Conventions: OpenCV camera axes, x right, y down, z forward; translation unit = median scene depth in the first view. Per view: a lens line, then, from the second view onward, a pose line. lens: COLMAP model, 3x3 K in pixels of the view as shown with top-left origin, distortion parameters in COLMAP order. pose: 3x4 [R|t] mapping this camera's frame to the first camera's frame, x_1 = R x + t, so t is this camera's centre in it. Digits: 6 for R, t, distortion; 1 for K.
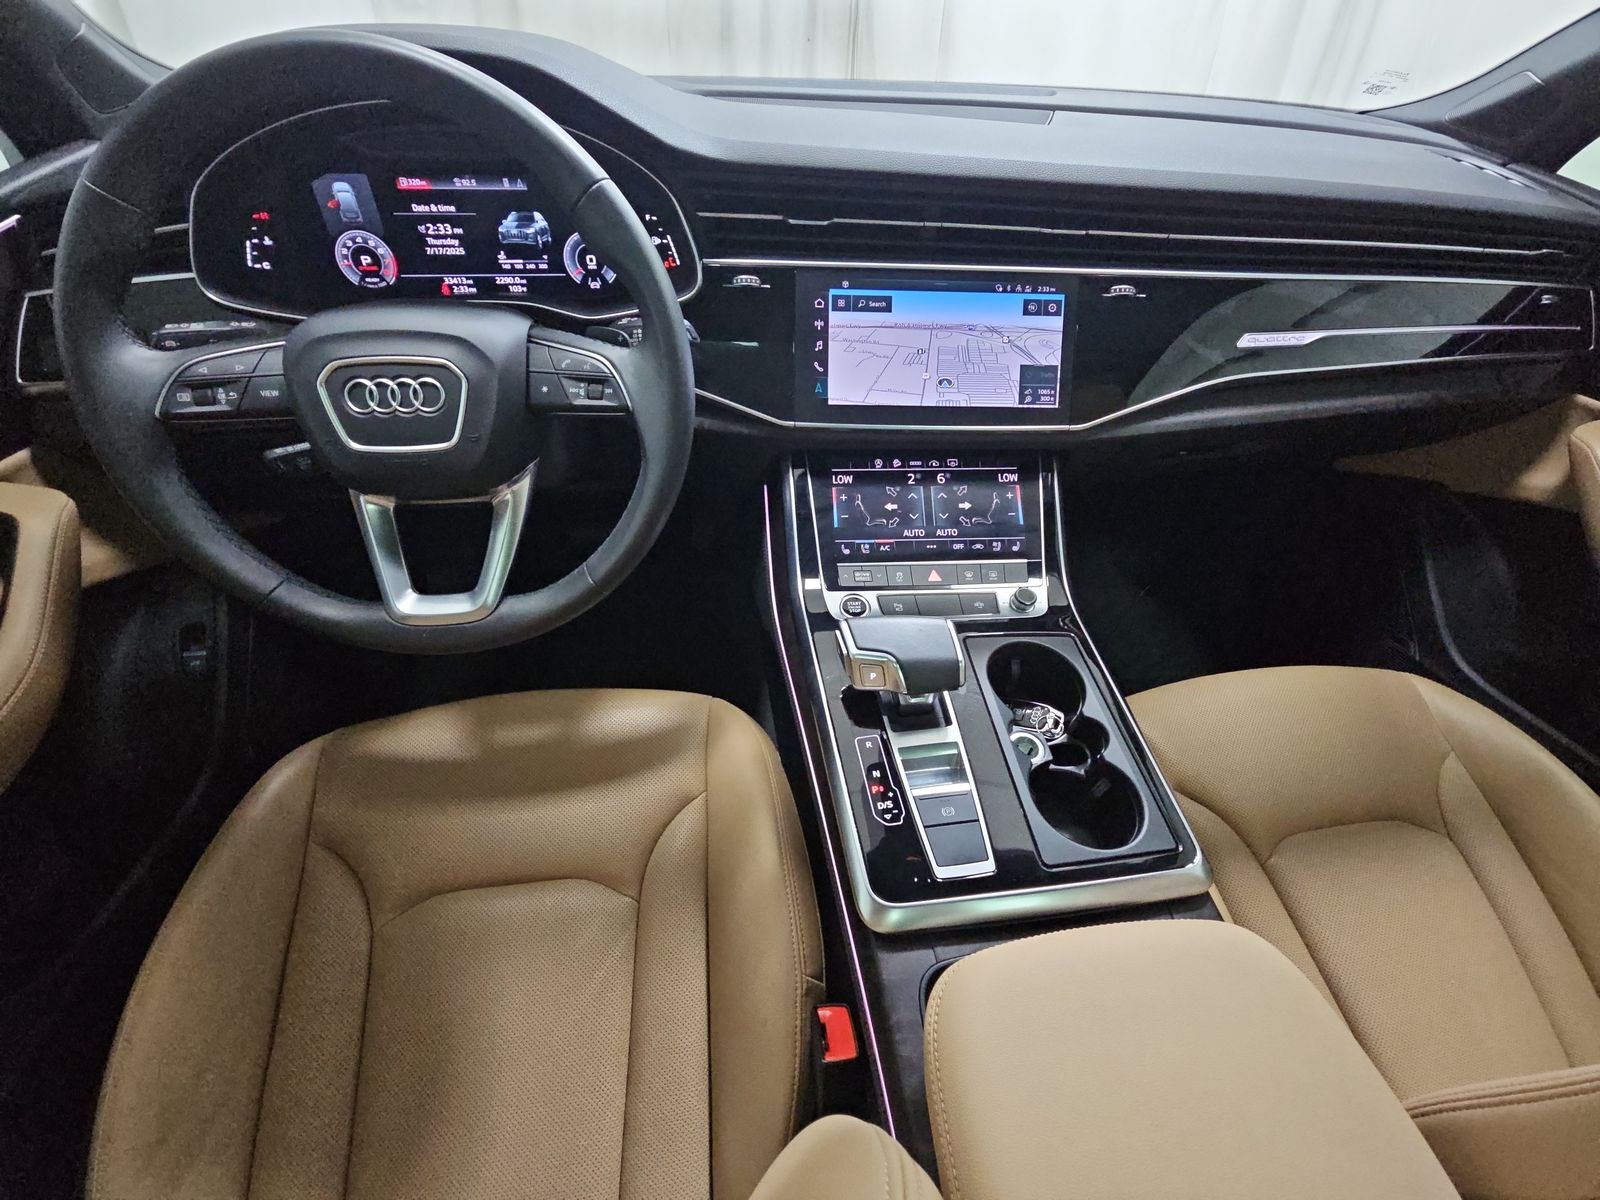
lens RADIAL K [[647.9, 0, 831.0], [0, 647.9, 609.0], [0, 0, 1]] dist [-0.007563, -0.000644]
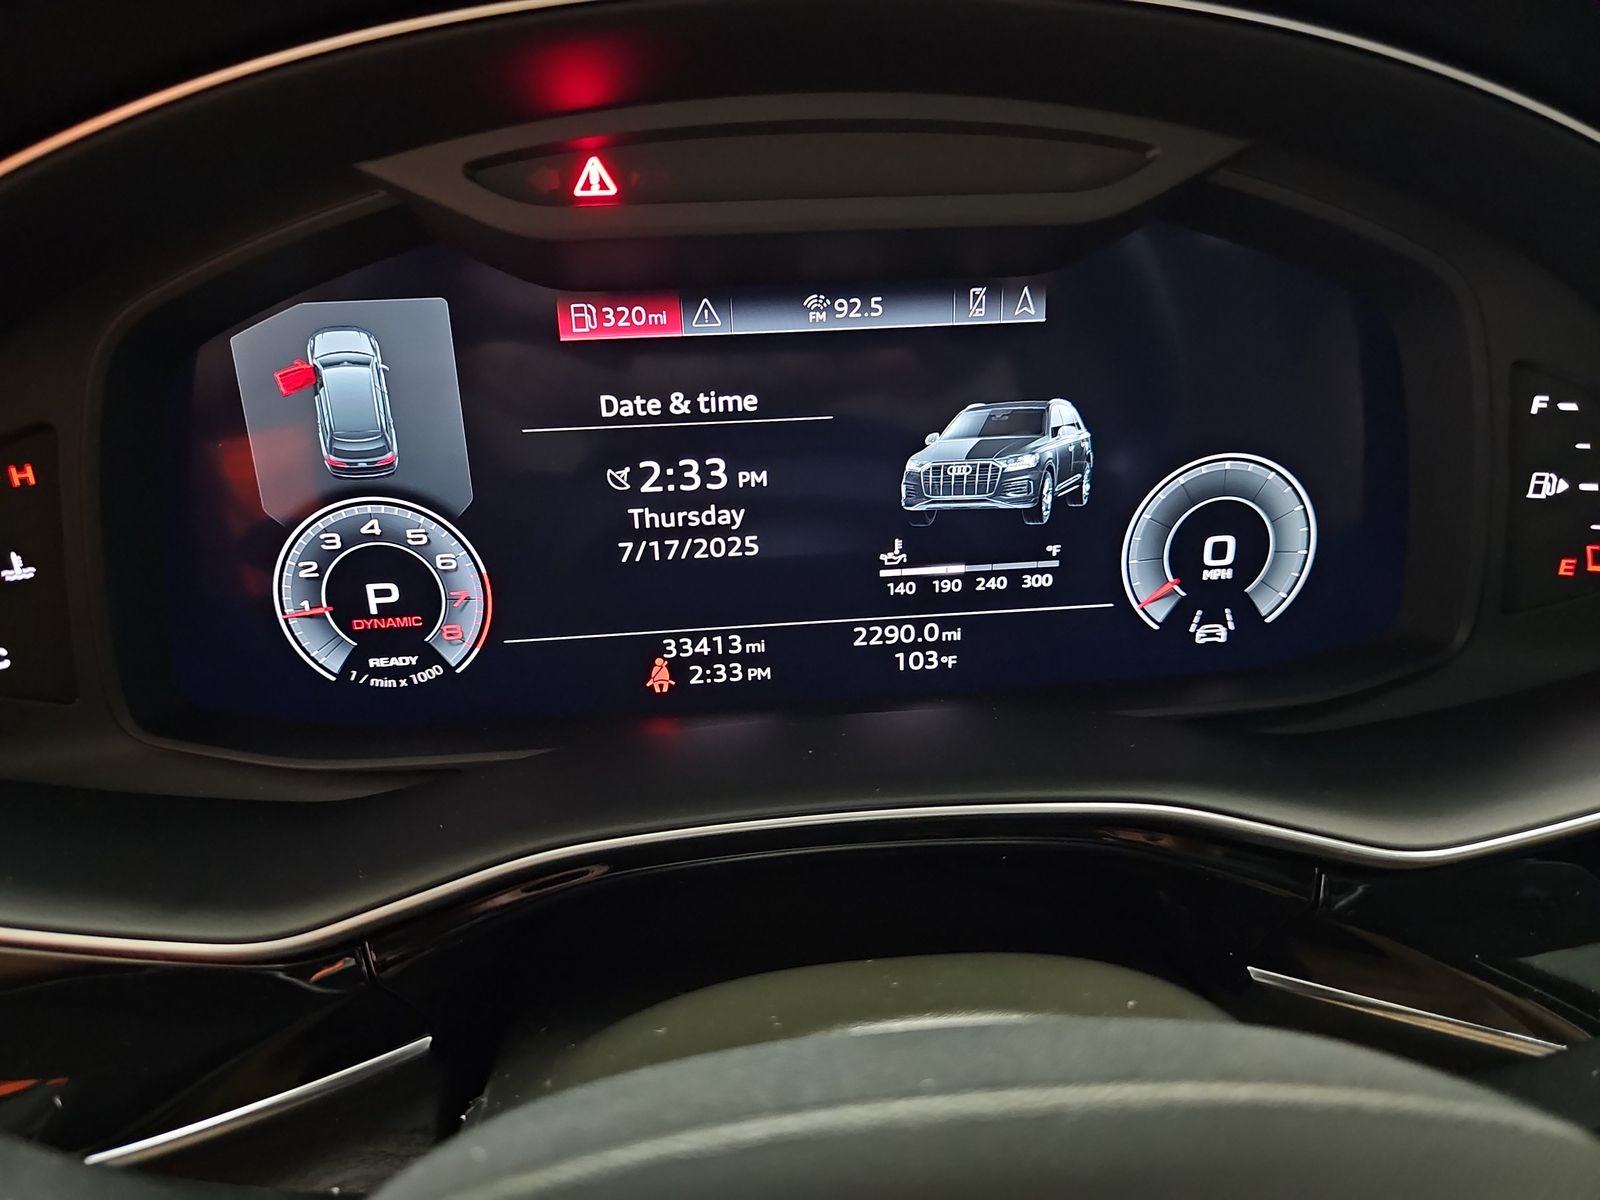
lens RADIAL K [[1069.6, 0, 796.0], [0, 1069.6, 595.2], [0, 0, 1]] dist [0.007435, -0.025710]
pose [[0.998016, -0.029418, -0.055672, -0.531740], [0.014527, 0.967873, -0.251021, -0.430024], [0.061268, 0.249714, 0.966379, 0.597425]]
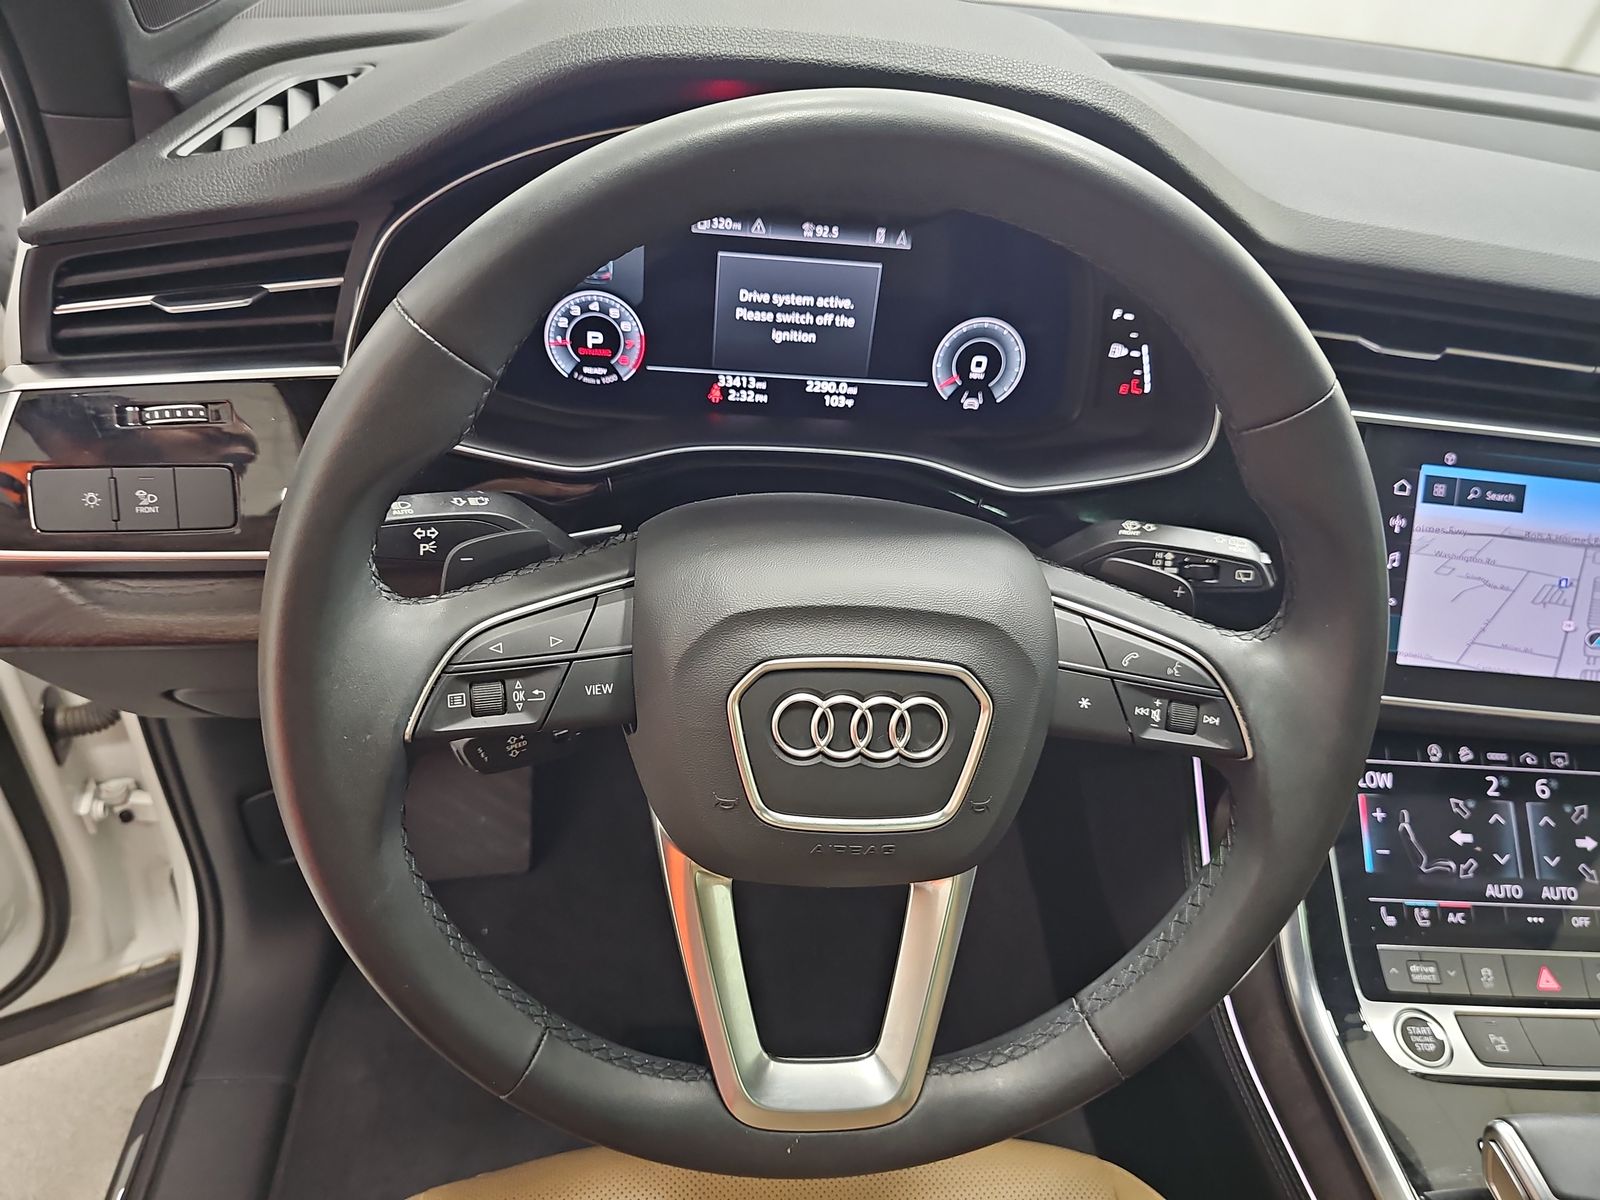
lens RADIAL K [[1069.6, 0, 796.2], [0, 1069.6, 609.0], [0, 0, 1]] dist [0.007435, -0.025710]
pose [[0.996397, 0.083719, 0.013557, -0.538863], [-0.082577, 0.994129, -0.069916, -0.260074], [-0.019331, 0.068545, 0.997461, 0.098058]]
